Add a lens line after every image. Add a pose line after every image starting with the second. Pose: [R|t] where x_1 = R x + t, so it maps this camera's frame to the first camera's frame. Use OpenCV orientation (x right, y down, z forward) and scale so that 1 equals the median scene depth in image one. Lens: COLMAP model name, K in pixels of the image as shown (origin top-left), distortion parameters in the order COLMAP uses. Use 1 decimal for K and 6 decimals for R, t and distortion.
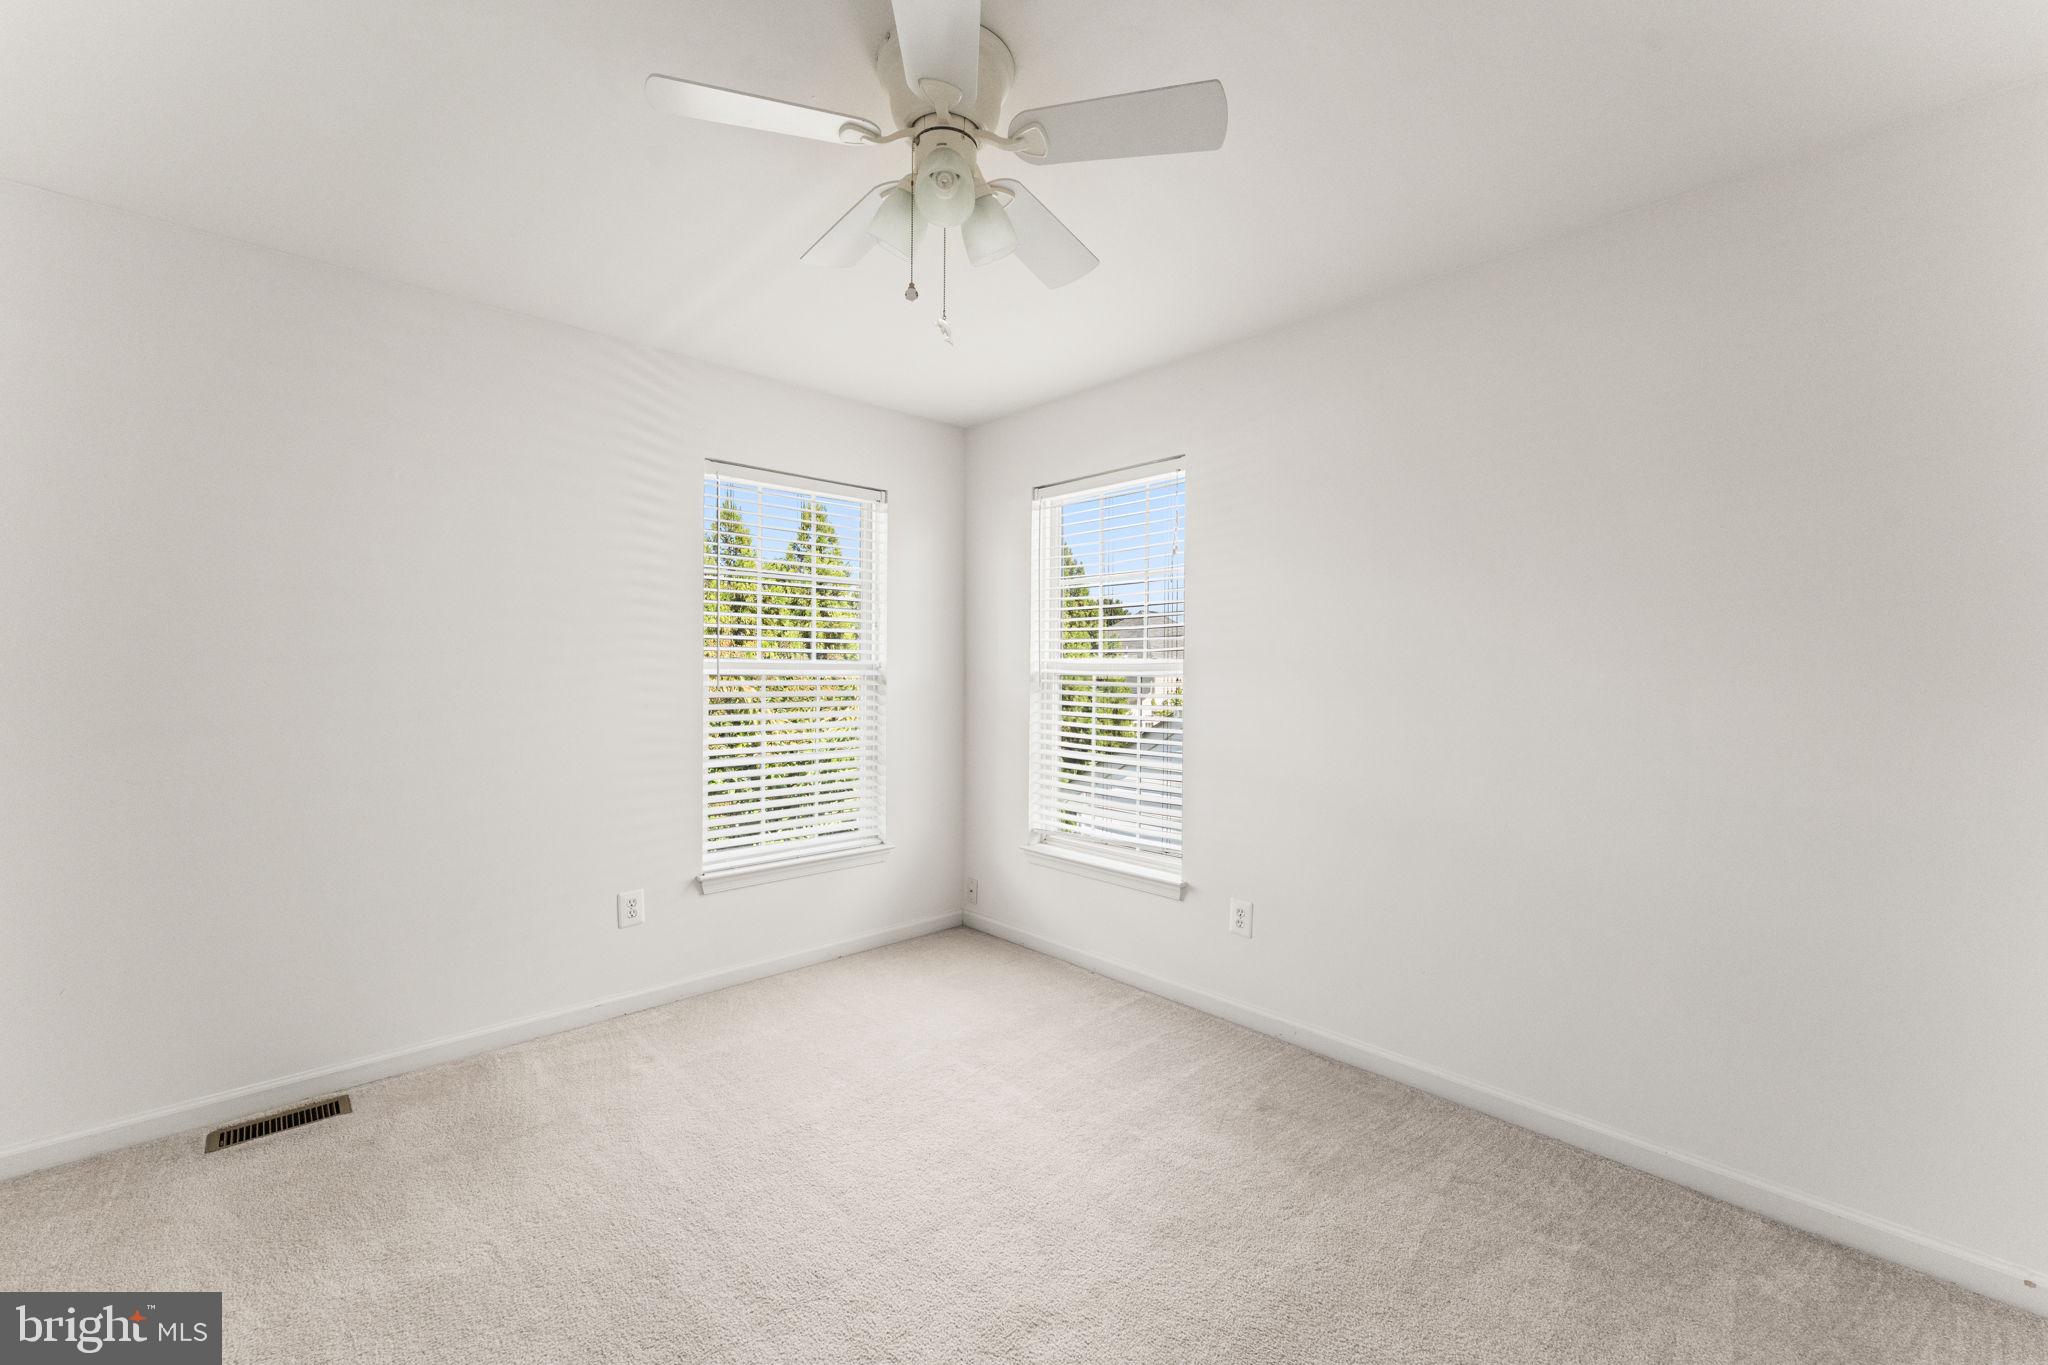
lens RADIAL K [[846.2, 0, 1022.0], [0, 846.2, 678.7], [0, 0, 1]] dist [-0.001711, -0.000117]
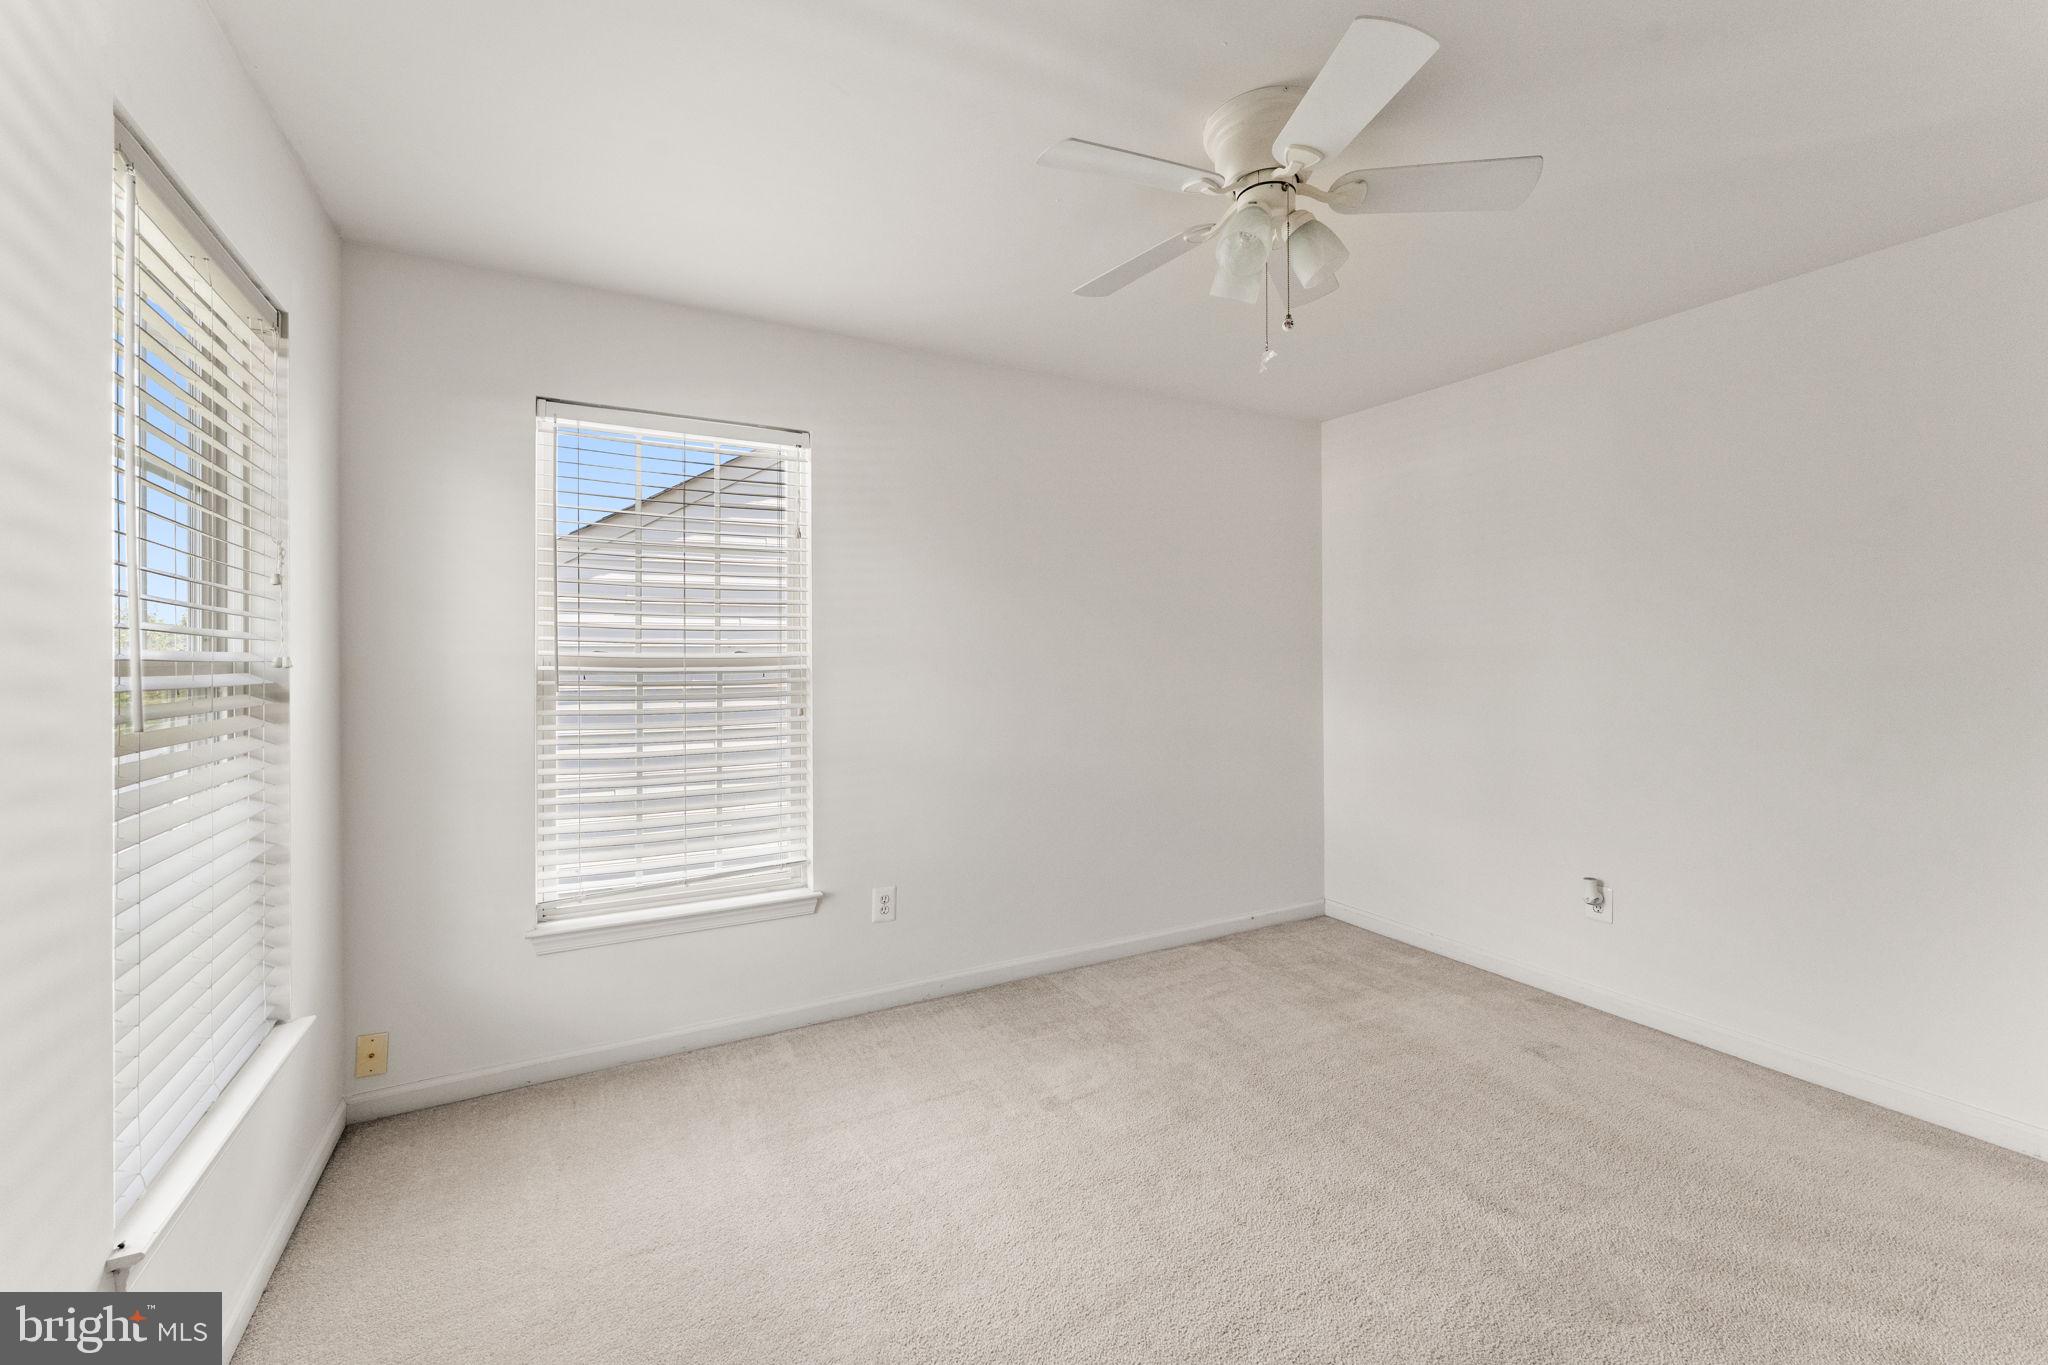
lens RADIAL K [[846.2, 0, 1024.2], [0, 846.2, 666.1], [0, 0, 1]] dist [-0.001711, -0.000117]
pose [[0.229552, -0.014609, 0.973187, -0.662162], [0.016690, 0.999799, 0.011072, -0.014952], [-0.973153, 0.013701, 0.229749, 0.562736]]
